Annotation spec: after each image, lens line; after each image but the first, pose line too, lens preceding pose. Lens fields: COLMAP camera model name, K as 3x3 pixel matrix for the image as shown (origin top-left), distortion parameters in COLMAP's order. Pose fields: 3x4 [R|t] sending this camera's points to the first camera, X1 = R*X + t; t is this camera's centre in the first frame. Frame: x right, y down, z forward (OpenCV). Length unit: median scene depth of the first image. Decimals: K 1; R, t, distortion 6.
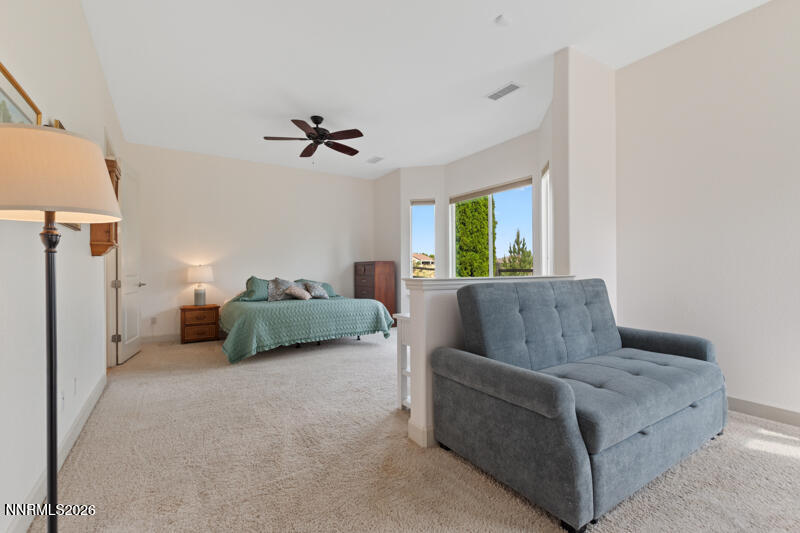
lens RADIAL K [[355.4, 0, 401.6], [0, 355.4, 264.7], [0, 0, 1]] dist [0.001066, -0.000594]
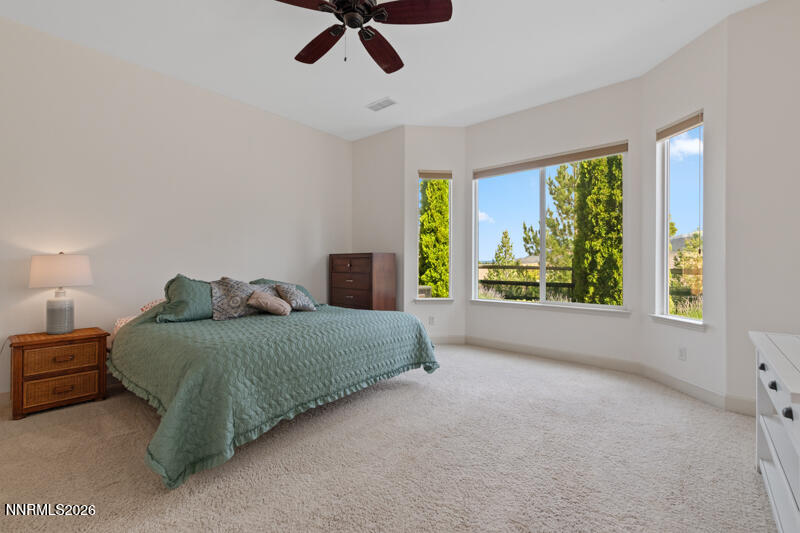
lens RADIAL K [[350.7, 0, 413.6], [0, 350.7, 262.7], [0, 0, 1]] dist [0.001368, 0.000102]
pose [[0.954899, 0.011415, 0.296712, -0.236062], [-0.013365, 0.999900, 0.004546, 0.005905], [-0.296631, -0.008307, 0.954956, 0.372929]]
